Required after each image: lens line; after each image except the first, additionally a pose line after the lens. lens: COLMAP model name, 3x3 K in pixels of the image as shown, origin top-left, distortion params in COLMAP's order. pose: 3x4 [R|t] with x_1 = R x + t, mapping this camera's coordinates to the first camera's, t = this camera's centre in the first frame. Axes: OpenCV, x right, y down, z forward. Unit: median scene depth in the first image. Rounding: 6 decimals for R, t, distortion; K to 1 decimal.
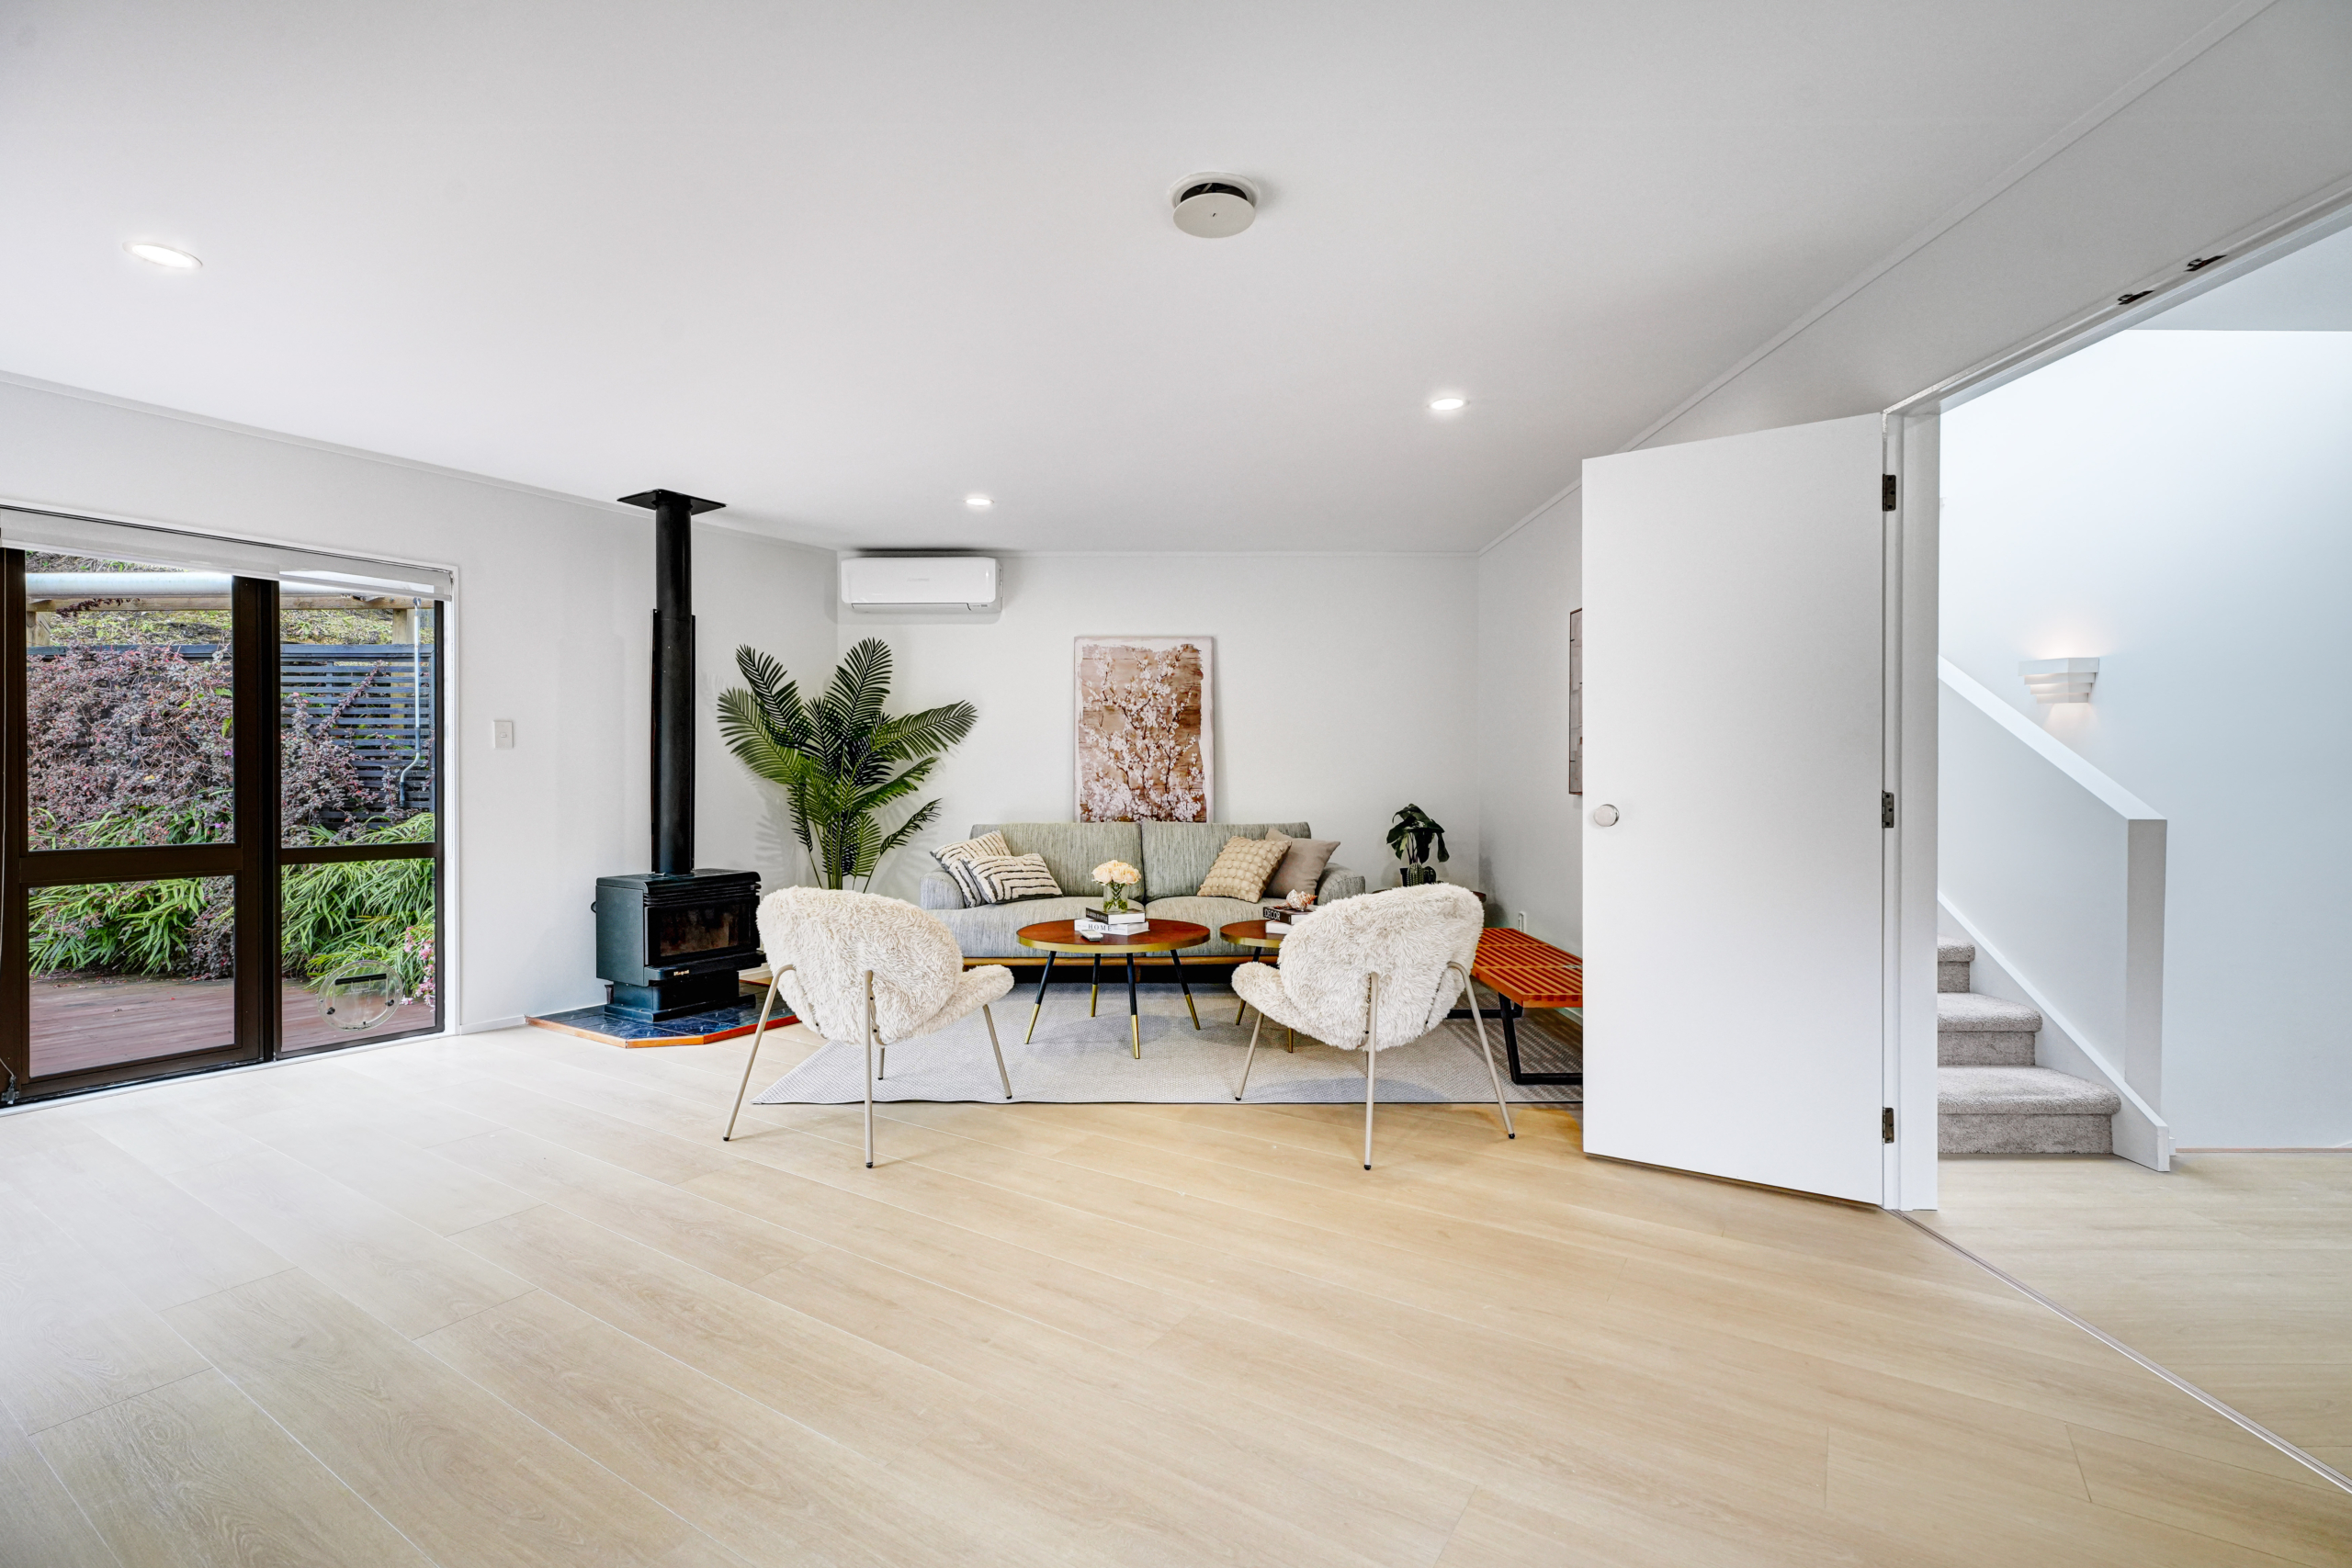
lens RADIAL K [[1049.9, 0, 1167.3], [0, 1049.9, 792.3], [0, 0, 1]] dist [-0.000326, 0.001334]
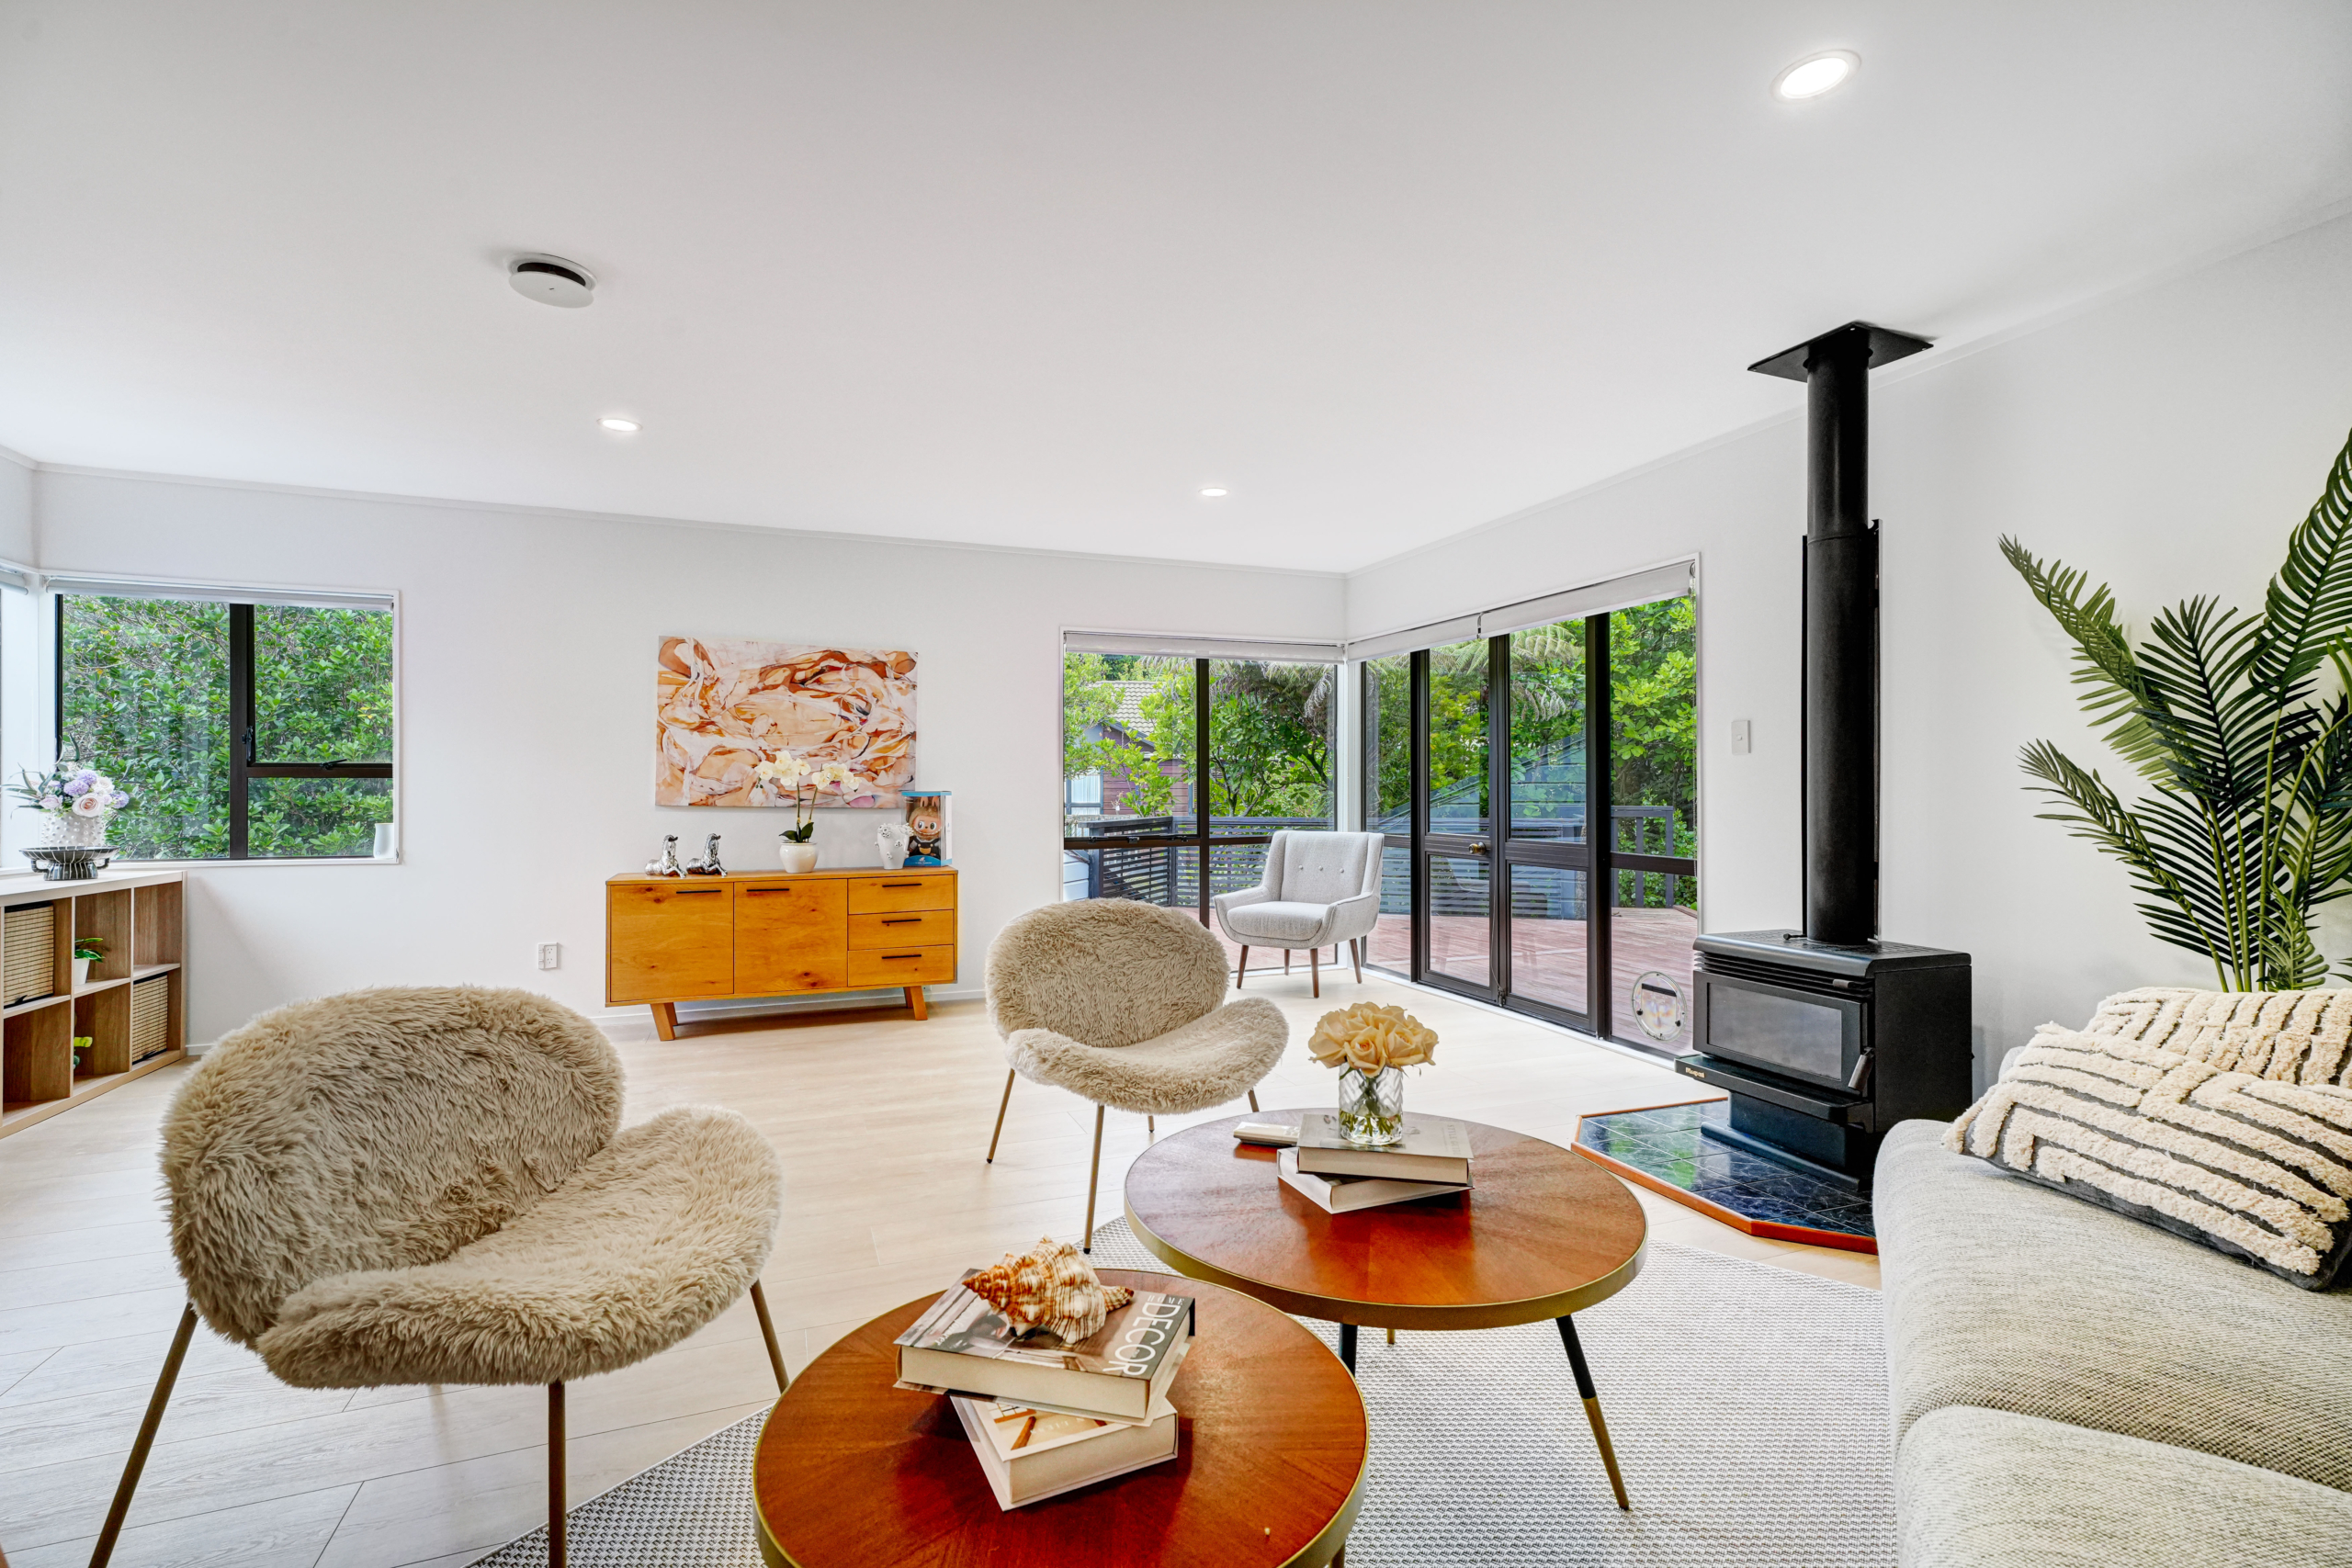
lens RADIAL K [[1049.9, 0, 1161.4], [0, 1049.9, 774.0], [0, 0, 1]] dist [-0.000326, 0.001334]
pose [[-0.573646, -0.010883, -0.819031, 0.285288], [-0.015338, 0.999879, -0.002543, -0.015858], [0.818960, 0.011104, -0.573743, 1.055601]]
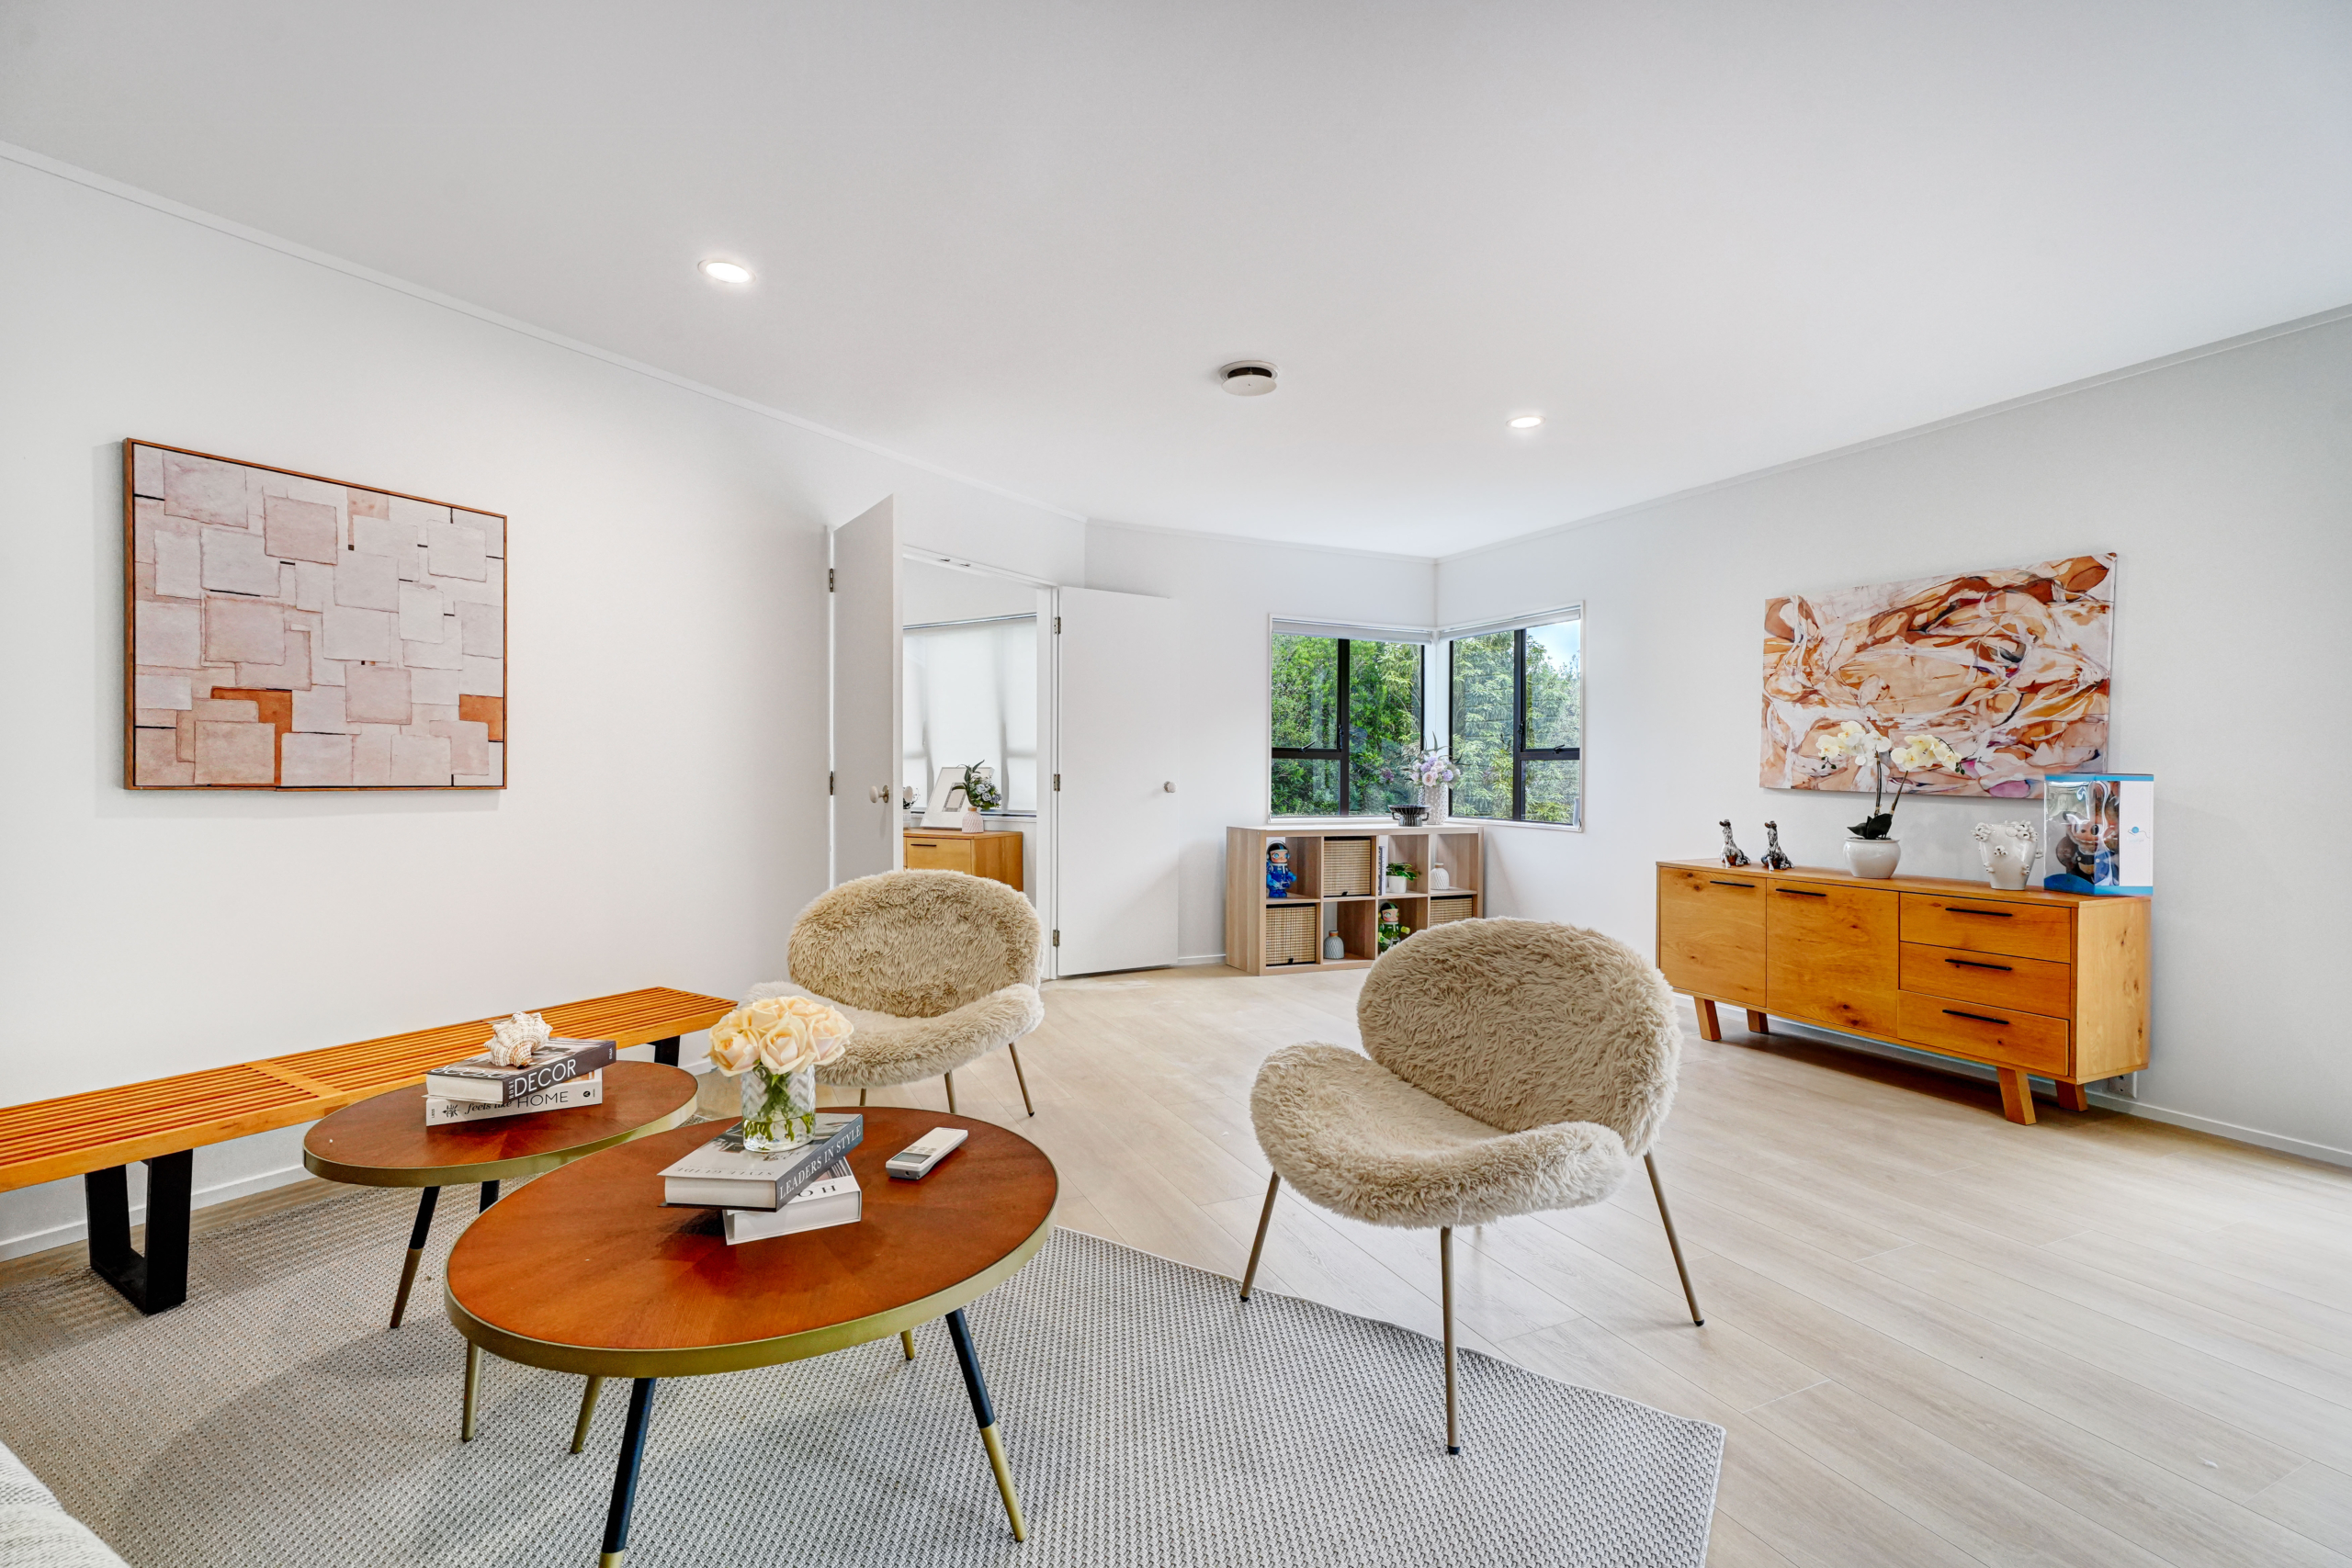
lens RADIAL K [[1049.9, 0, 1169.9], [0, 1049.9, 779.2], [0, 0, 1]] dist [-0.000326, 0.001334]
pose [[-0.850017, -0.009860, 0.526662, -0.316654], [0.004589, 0.999648, 0.026121, -0.014436], [-0.526735, 0.024620, -0.849673, 1.129426]]
